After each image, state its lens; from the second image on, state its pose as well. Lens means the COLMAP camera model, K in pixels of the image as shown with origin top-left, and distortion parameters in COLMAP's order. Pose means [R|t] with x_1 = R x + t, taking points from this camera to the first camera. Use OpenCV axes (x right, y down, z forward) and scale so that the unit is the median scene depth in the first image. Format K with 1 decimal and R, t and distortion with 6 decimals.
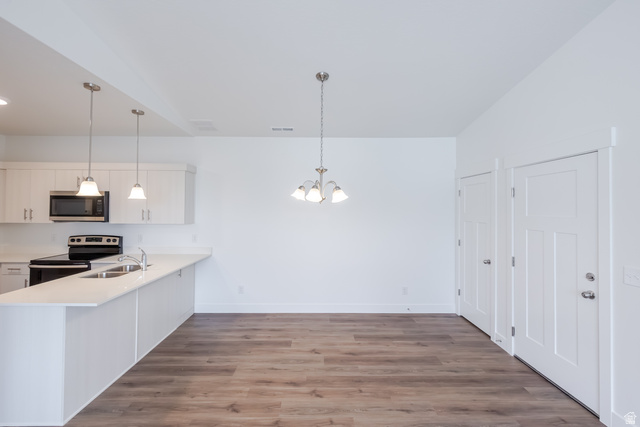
lens RADIAL K [[277.9, 0, 318.8], [0, 277.9, 199.8], [0, 0, 1]] dist [0.001908, 0.000263]
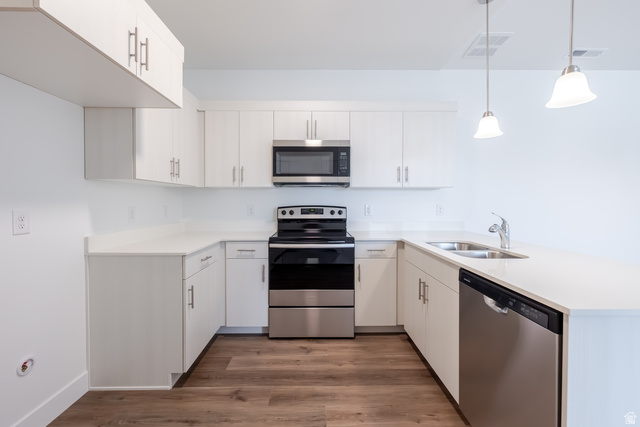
lens RADIAL K [[277.9, 0, 318.8], [0, 277.9, 199.8], [0, 0, 1]] dist [0.001908, 0.000263]
pose [[0.999966, -0.007283, -0.003764, -0.858393], [0.007391, 0.999533, 0.029637, 0.099655], [0.003546, -0.029664, 0.999554, 0.301973]]
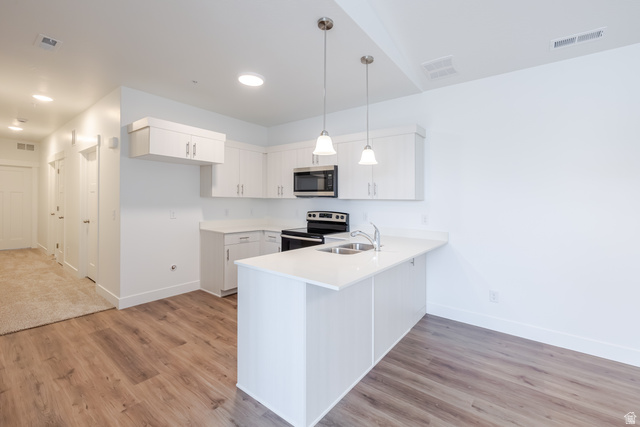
lens RADIAL K [[278.2, 0, 321.0], [0, 278.2, 195.1], [0, 0, 1]] dist [-0.000755, -0.000108]
pose [[0.778072, -0.008463, -0.628118, -0.200685], [0.013001, 0.999912, 0.002633, 0.071385], [0.628040, -0.010215, 0.778114, 0.220585]]
